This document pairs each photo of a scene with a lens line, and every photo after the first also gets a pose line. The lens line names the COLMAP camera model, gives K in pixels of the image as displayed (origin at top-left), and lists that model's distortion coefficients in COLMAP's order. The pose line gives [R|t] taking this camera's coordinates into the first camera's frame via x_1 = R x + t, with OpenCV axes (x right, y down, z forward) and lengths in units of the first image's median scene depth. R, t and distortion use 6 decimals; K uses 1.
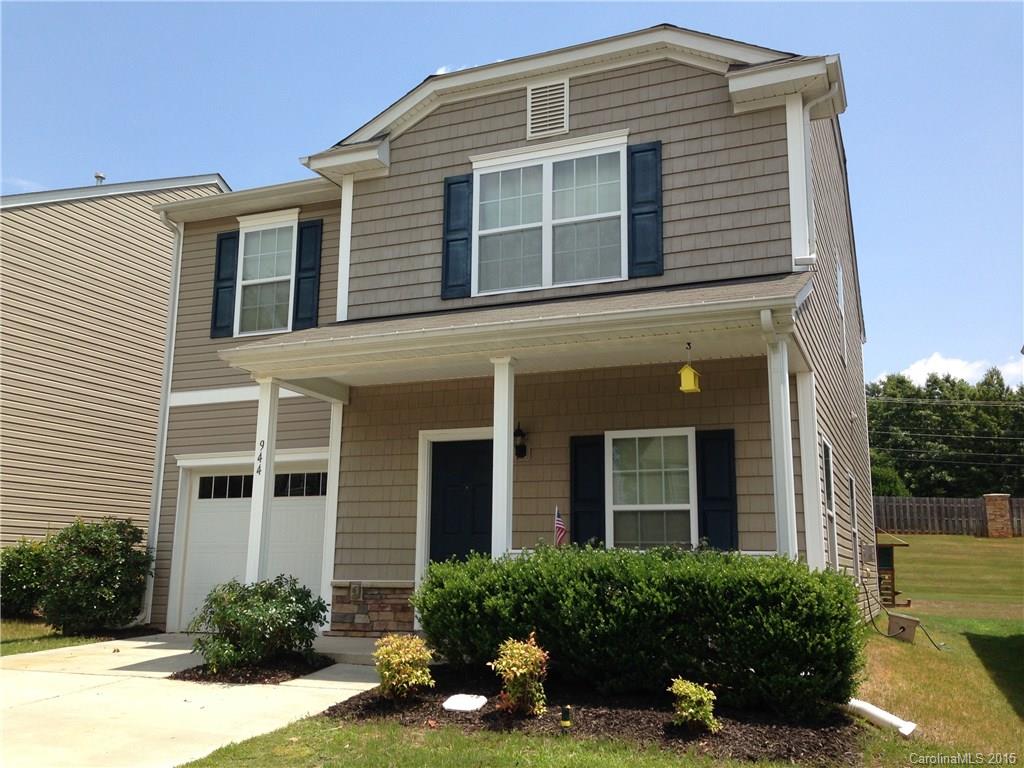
lens RADIAL K [[916.2, 0, 515.3], [0, 916.2, 382.7], [0, 0, 1]] dist [0.069124, -0.040292]
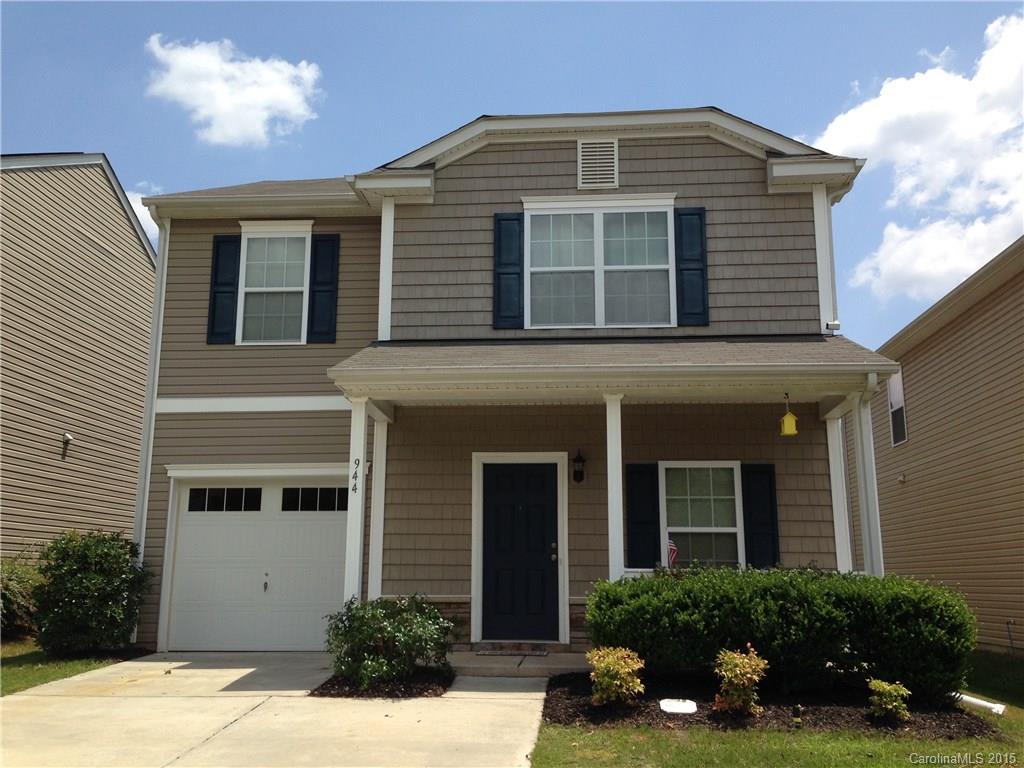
lens RADIAL K [[916.2, 0, 507.6], [0, 916.2, 382.2], [0, 0, 1]] dist [0.069124, -0.040292]
pose [[0.951077, 0.059549, 0.303162, -0.391667], [-0.057691, 0.998220, -0.015089, -0.014438], [-0.303521, -0.003139, 0.952820, -0.013686]]
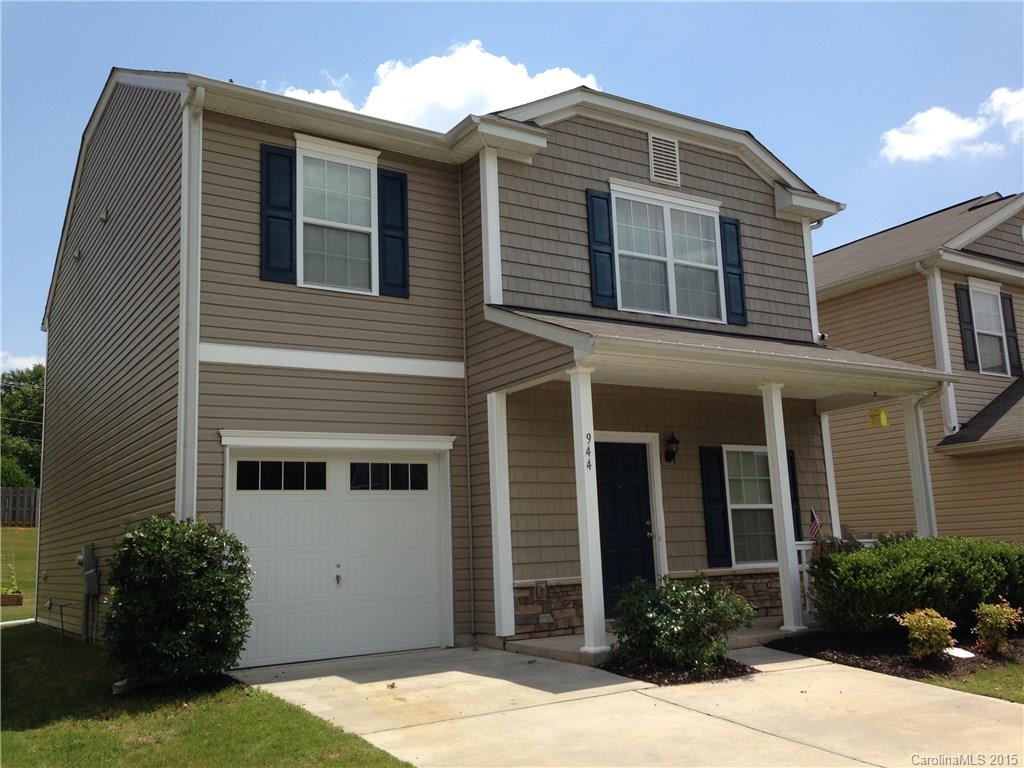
lens RADIAL K [[916.2, 0, 515.8], [0, 916.2, 379.8], [0, 0, 1]] dist [0.069124, -0.040292]
pose [[0.584019, 0.114631, 0.803605, -0.985979], [-0.116792, 0.991544, -0.056561, 0.063894], [-0.803294, -0.060822, 0.592469, 0.458121]]
